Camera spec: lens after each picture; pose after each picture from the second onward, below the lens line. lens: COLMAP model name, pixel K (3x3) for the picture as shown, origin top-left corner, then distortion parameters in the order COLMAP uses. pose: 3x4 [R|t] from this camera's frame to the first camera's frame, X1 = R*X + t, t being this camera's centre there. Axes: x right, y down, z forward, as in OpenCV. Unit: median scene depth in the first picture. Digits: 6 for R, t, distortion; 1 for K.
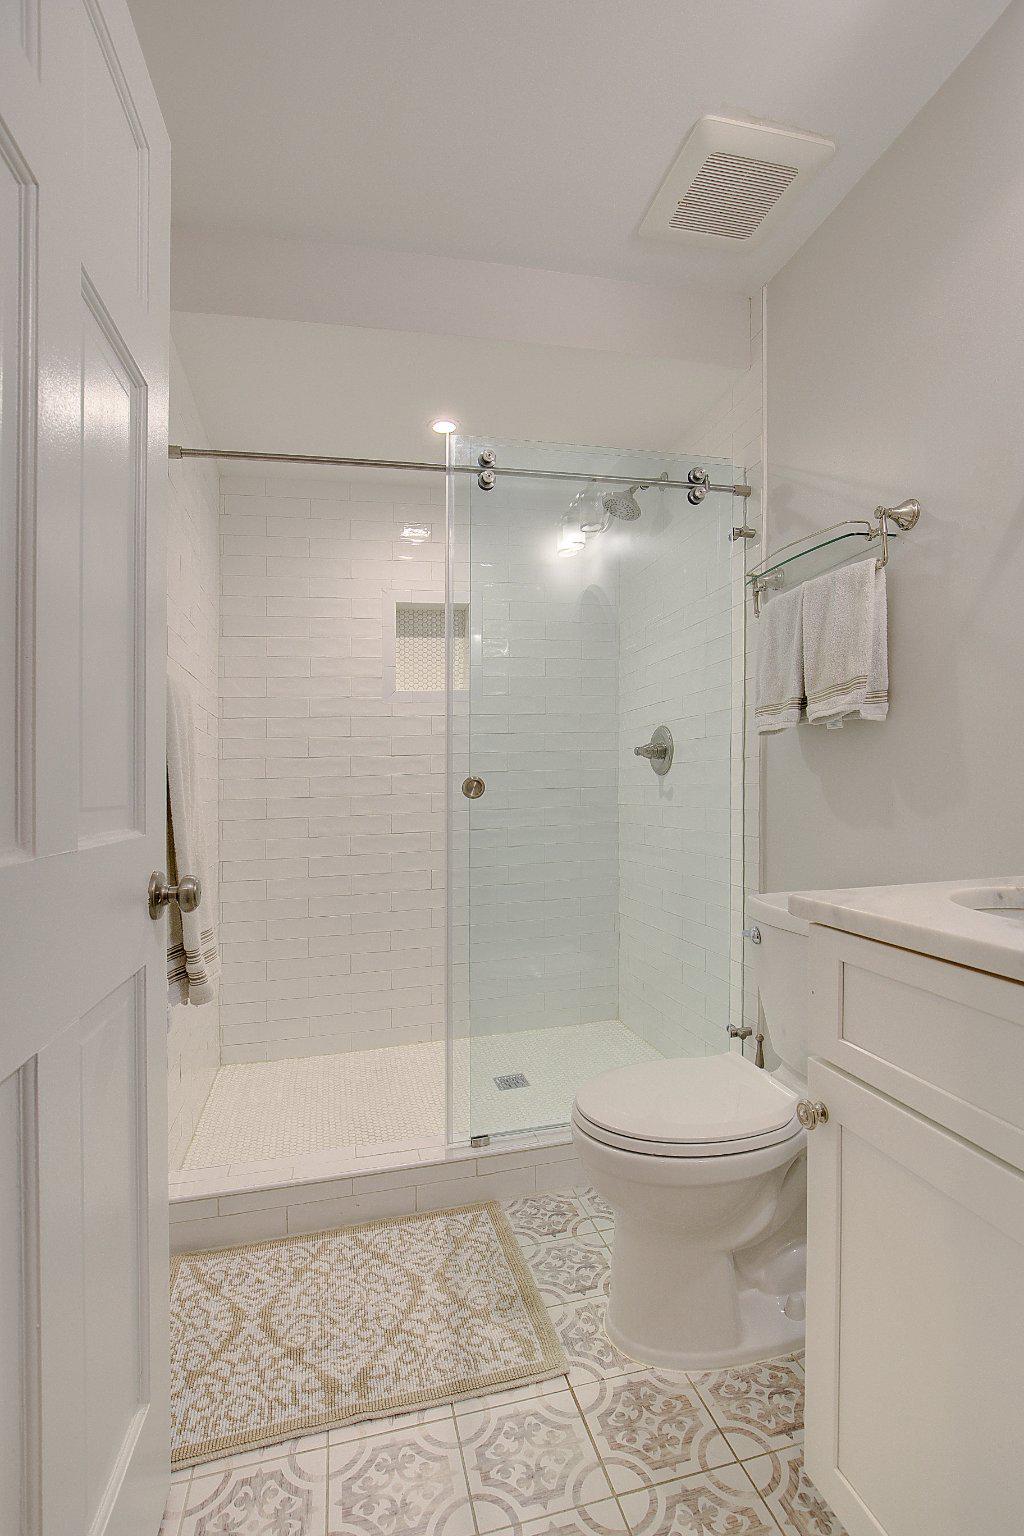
lens RADIAL K [[677.7, 0, 455.6], [0, 677.7, 776.7], [0, 0, 1]] dist [-0.042012, 0.000228]
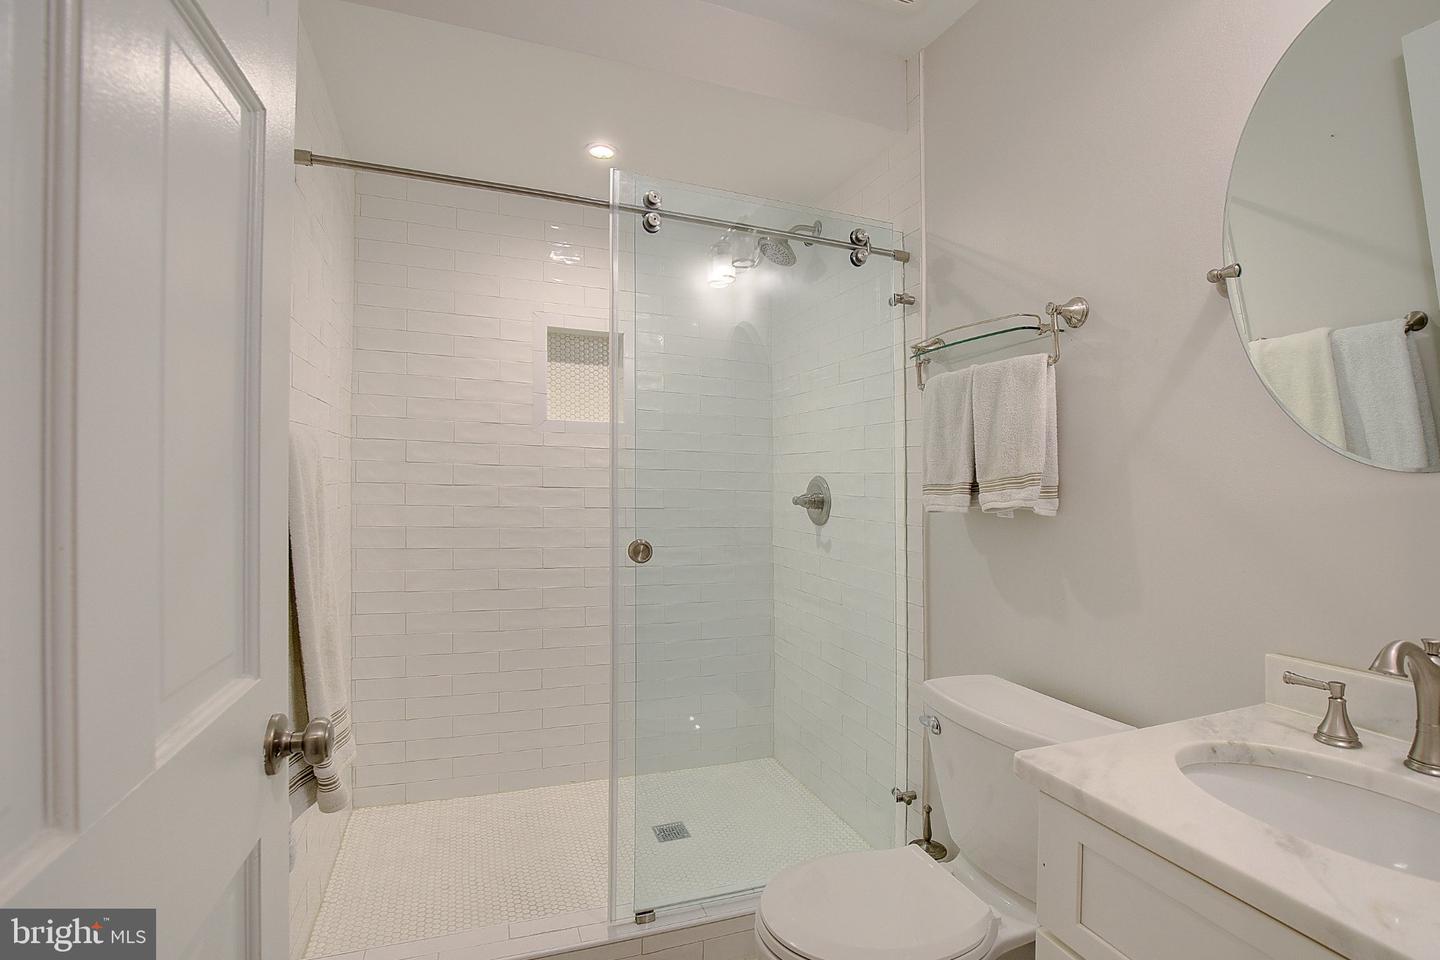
lens RADIAL K [[641.9, 0, 722.1], [0, 641.9, 488.0], [0, 0, 1]] dist [-0.017484, 0.000395]
pose [[0.981683, 0.009259, 0.190294, -0.032097], [-0.011545, 0.999874, 0.010907, -0.079623], [-0.190170, -0.012904, 0.981666, 0.074561]]
